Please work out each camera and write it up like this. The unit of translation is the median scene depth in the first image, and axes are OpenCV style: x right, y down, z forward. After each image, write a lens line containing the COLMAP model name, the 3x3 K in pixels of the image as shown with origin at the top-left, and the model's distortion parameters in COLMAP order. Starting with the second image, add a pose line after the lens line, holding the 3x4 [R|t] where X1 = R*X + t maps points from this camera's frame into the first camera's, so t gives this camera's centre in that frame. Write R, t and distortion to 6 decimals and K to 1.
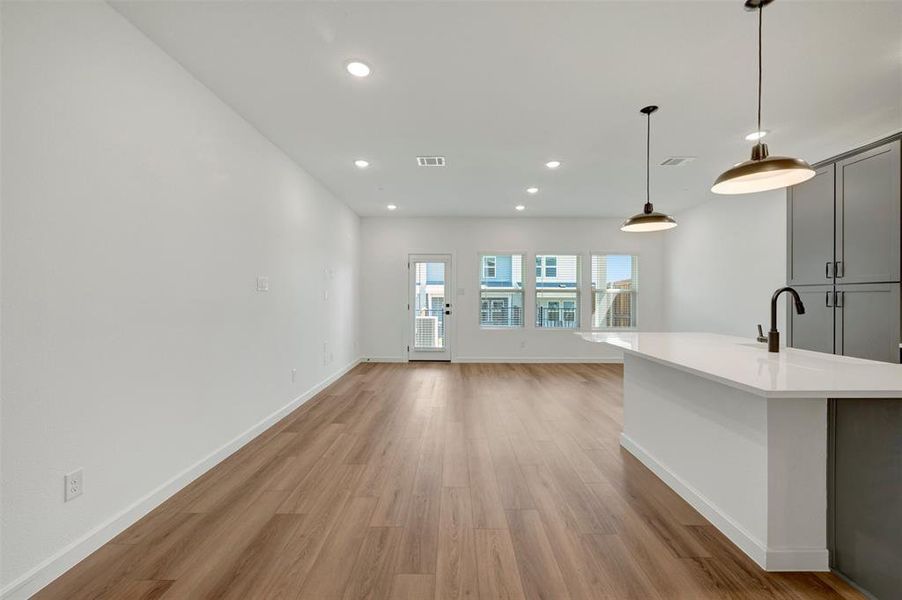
lens RADIAL K [[357.6, 0, 452.9], [0, 357.6, 298.8], [0, 0, 1]] dist [0.001704, -0.000030]
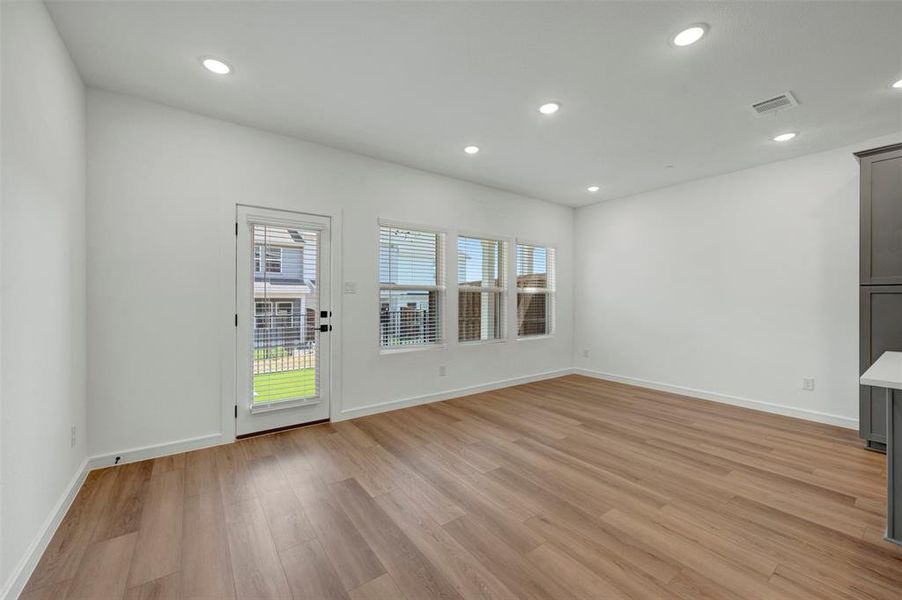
lens RADIAL K [[357.6, 0, 453.6], [0, 357.6, 299.0], [0, 0, 1]] dist [0.001704, -0.000030]
pose [[0.802822, -0.002785, 0.596213, -0.273459], [0.003197, 0.999995, 0.000367, -0.005556], [-0.596211, 0.001611, 0.802826, 0.741204]]
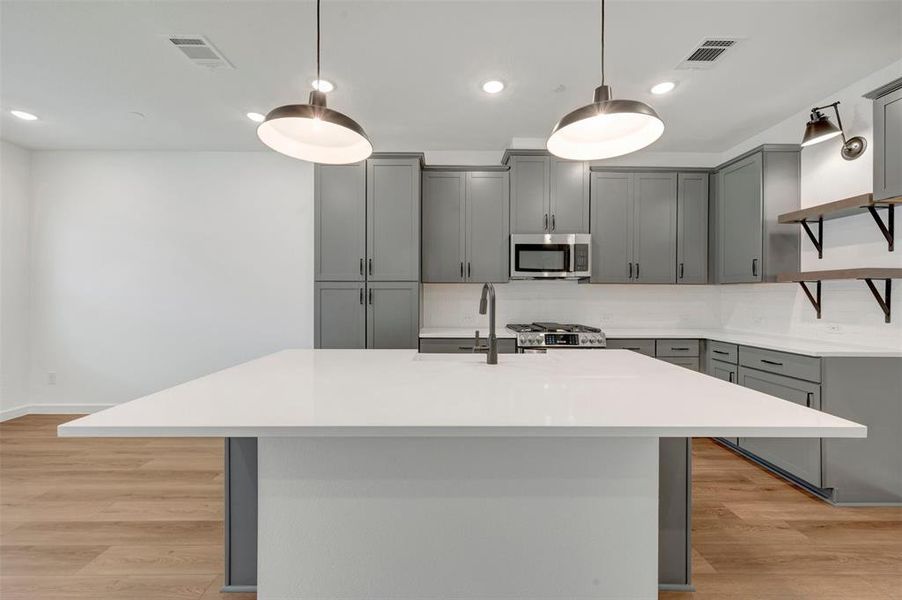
lens RADIAL K [[357.6, 0, 454.0], [0, 357.6, 292.2], [0, 0, 1]] dist [0.001704, -0.000030]
pose [[-0.008814, 0.005156, 0.999948, 0.047706], [0.002141, 0.999985, -0.005137, -0.003507], [-0.999959, 0.002095, -0.008825, 0.552635]]
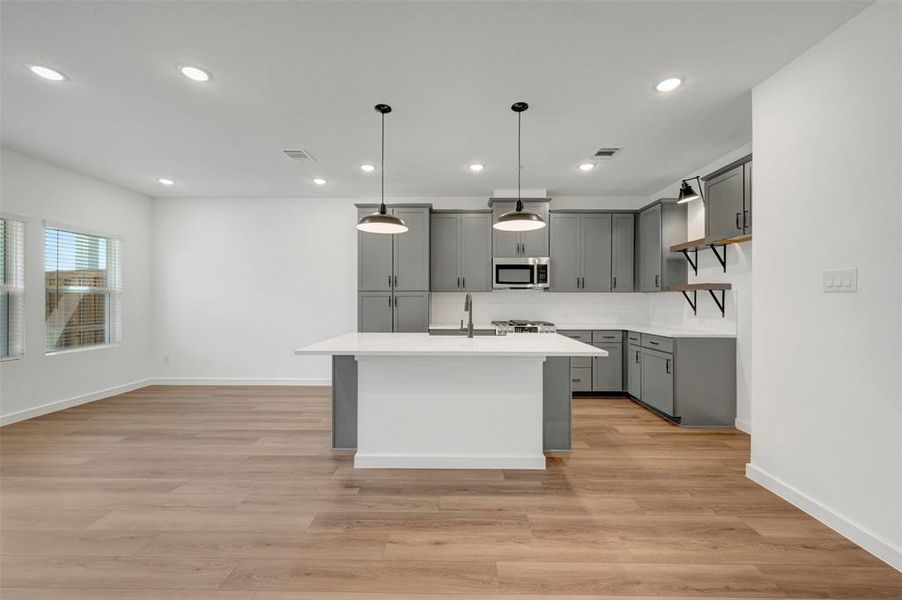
lens RADIAL K [[357.6, 0, 452.6], [0, 357.6, 300.1], [0, 0, 1]] dist [0.001704, -0.000030]
pose [[0.008618, -0.003869, 0.999955, -0.286760], [0.003241, 0.999987, 0.003841, -0.005990], [-0.999958, 0.003208, 0.008630, 0.537987]]
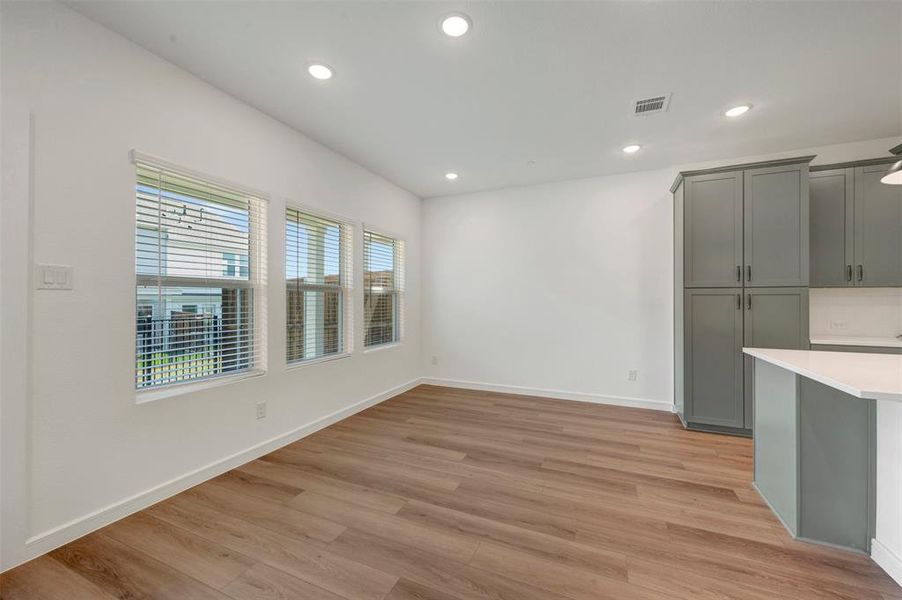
lens RADIAL K [[357.6, 0, 454.3], [0, 357.6, 299.2], [0, 0, 1]] dist [0.001704, -0.000030]
pose [[0.395420, -0.001876, 0.918499, -0.161251], [0.004342, 0.999991, 0.000173, -0.006998], [-0.918490, 0.003920, 0.395424, 0.985050]]
